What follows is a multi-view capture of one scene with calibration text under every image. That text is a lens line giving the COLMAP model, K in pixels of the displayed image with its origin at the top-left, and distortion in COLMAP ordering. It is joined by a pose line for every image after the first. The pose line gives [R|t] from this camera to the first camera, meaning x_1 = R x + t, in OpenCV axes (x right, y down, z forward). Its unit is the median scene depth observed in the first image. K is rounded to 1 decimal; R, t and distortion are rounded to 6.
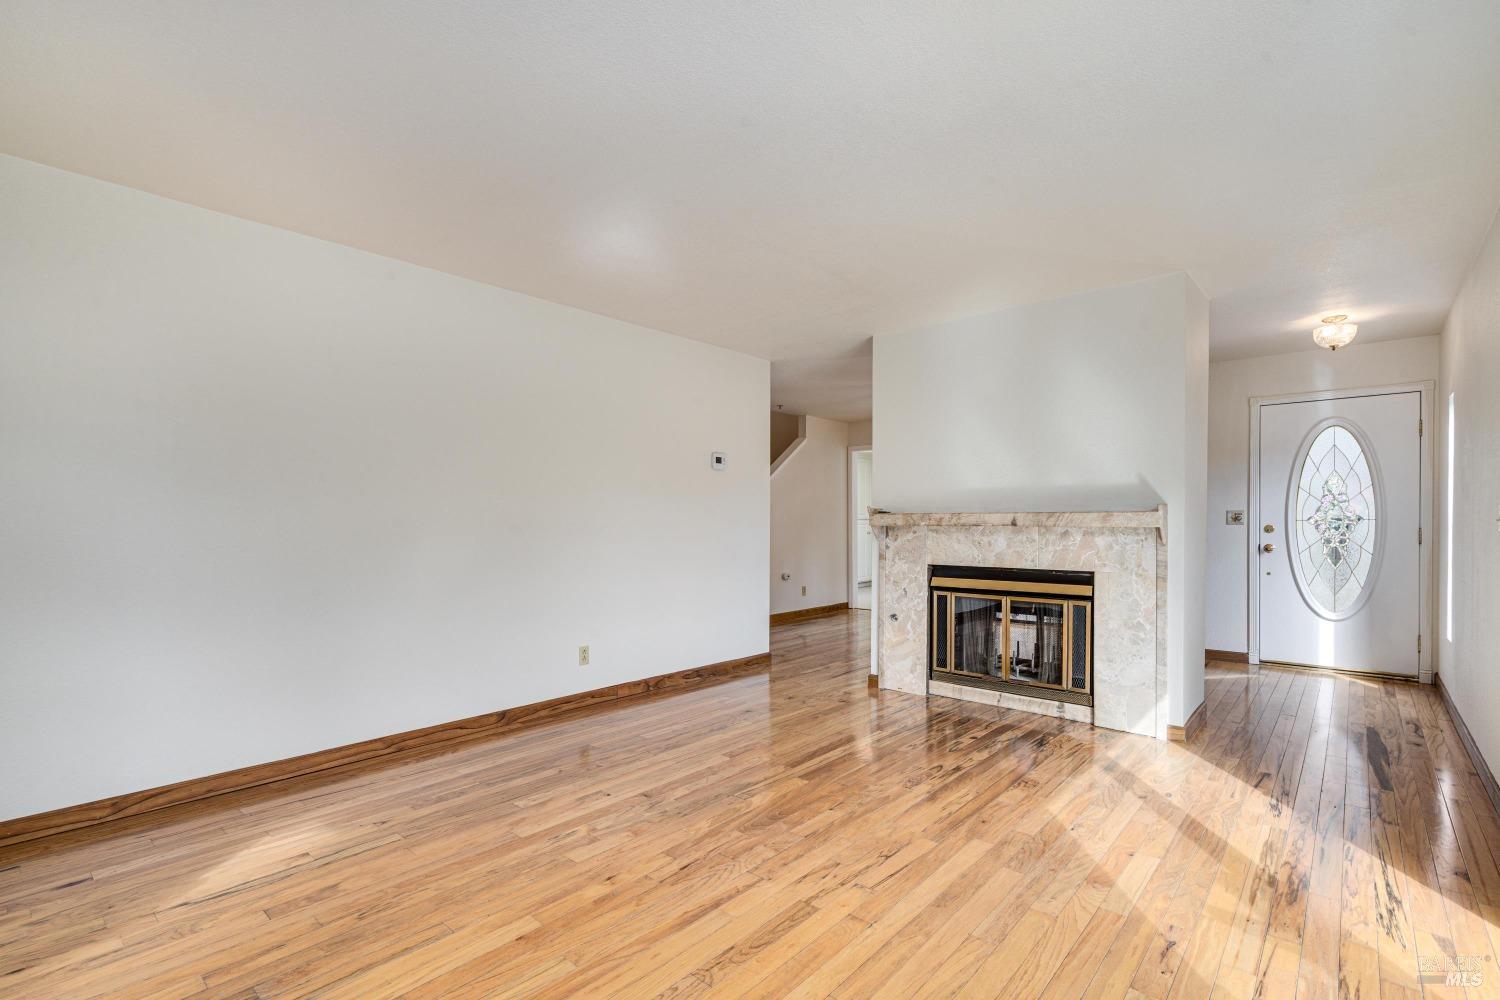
lens RADIAL K [[680.0, 0, 754.6], [0, 680.0, 521.5], [0, 0, 1]] dist [-0.002930, 0.001671]
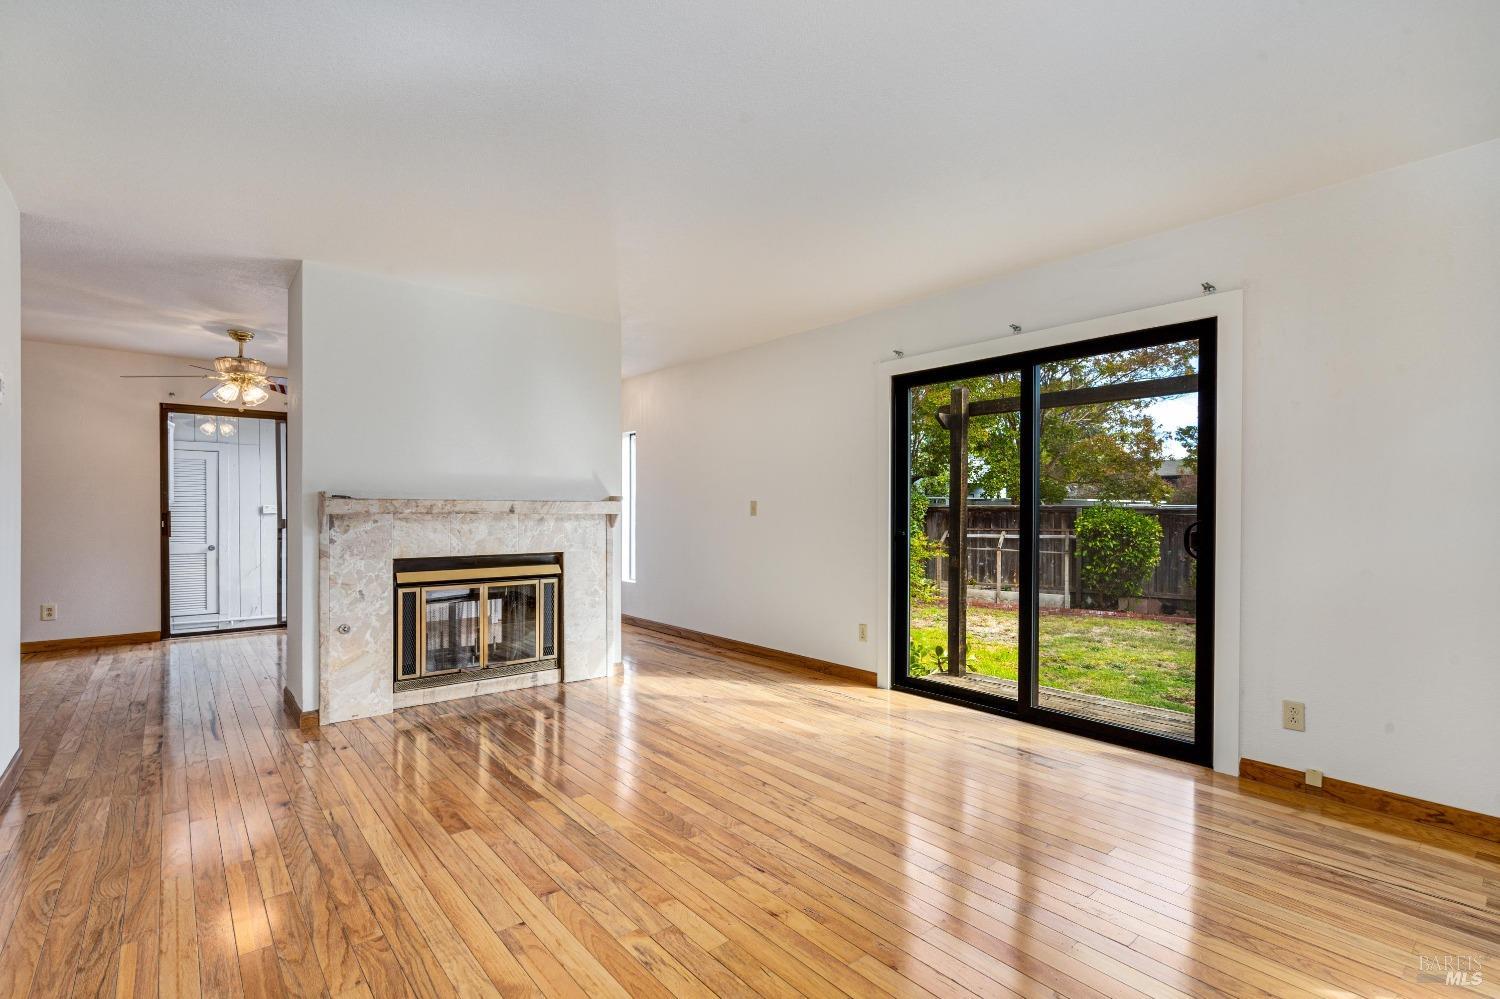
lens RADIAL K [[680.0, 0, 743.5], [0, 680.0, 508.7], [0, 0, 1]] dist [-0.002930, 0.001671]
pose [[0.162405, 0.001670, 0.986723, -0.581917], [-0.004450, 0.999990, -0.000960, -0.001224], [-0.986714, -0.004235, 0.162411, 0.477240]]
